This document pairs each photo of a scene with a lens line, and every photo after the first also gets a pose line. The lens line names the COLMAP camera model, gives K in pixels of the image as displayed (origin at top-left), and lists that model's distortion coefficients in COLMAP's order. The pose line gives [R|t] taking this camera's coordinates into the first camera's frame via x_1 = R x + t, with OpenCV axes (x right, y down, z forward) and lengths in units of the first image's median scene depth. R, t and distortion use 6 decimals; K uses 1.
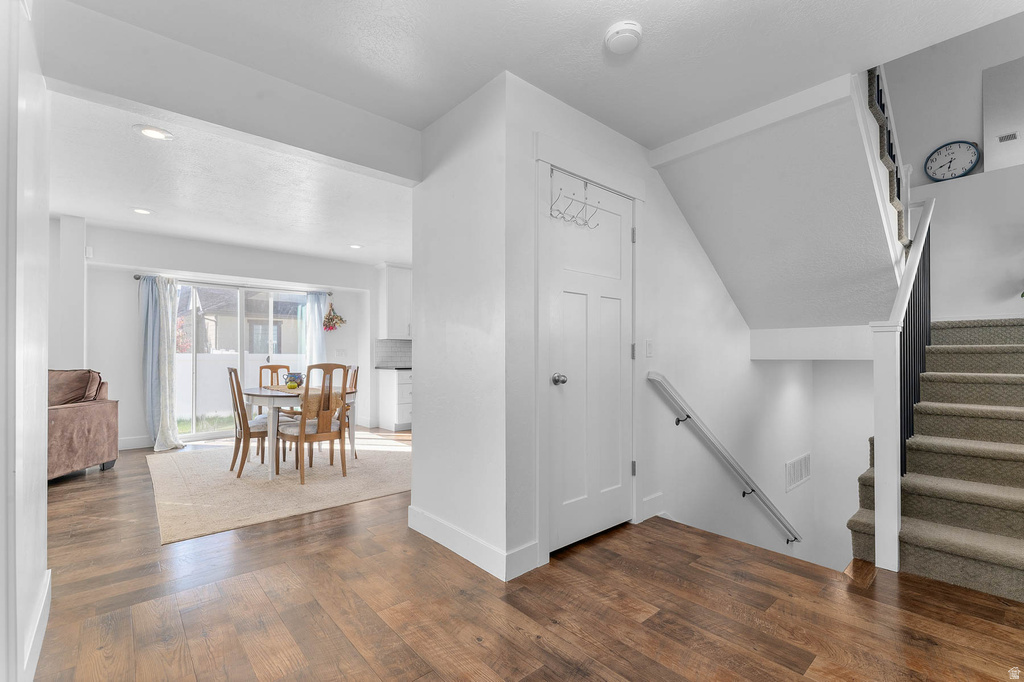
lens RADIAL K [[450.4, 0, 520.1], [0, 450.4, 346.9], [0, 0, 1]] dist [0.002926, -0.001530]
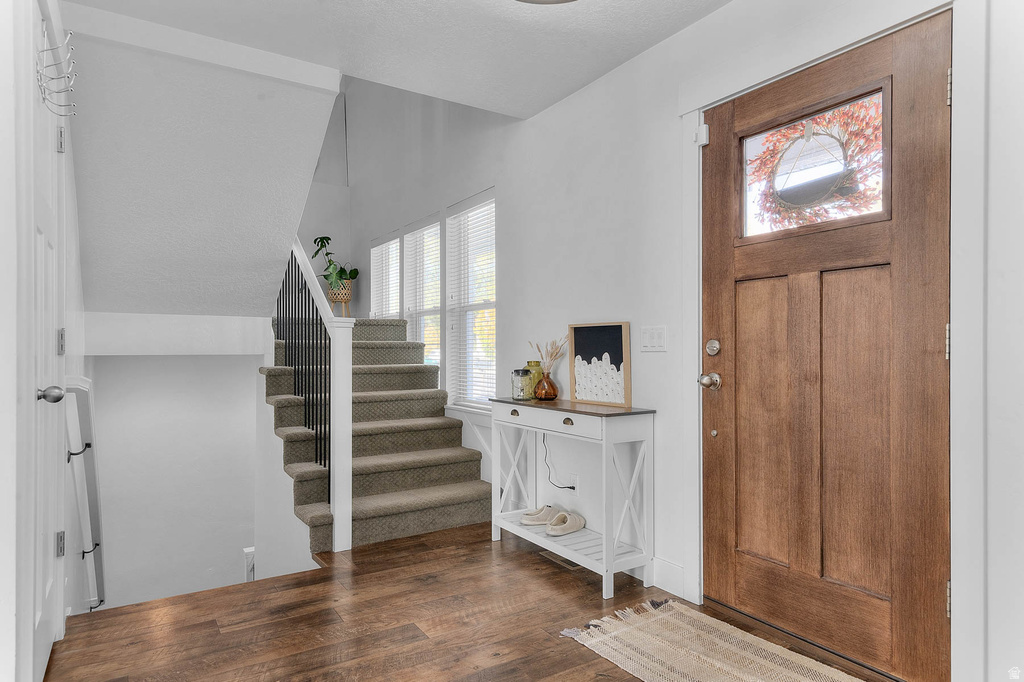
lens RADIAL K [[623.6, 0, 510.7], [0, 623.6, 345.4], [0, 0, 1]] dist [0.009484, 0.002598]
pose [[0.147539, 0.008423, 0.989020, -0.610584], [-0.022462, 0.999734, -0.005163, 0.005985], [-0.988801, -0.021454, 0.147689, 0.410778]]
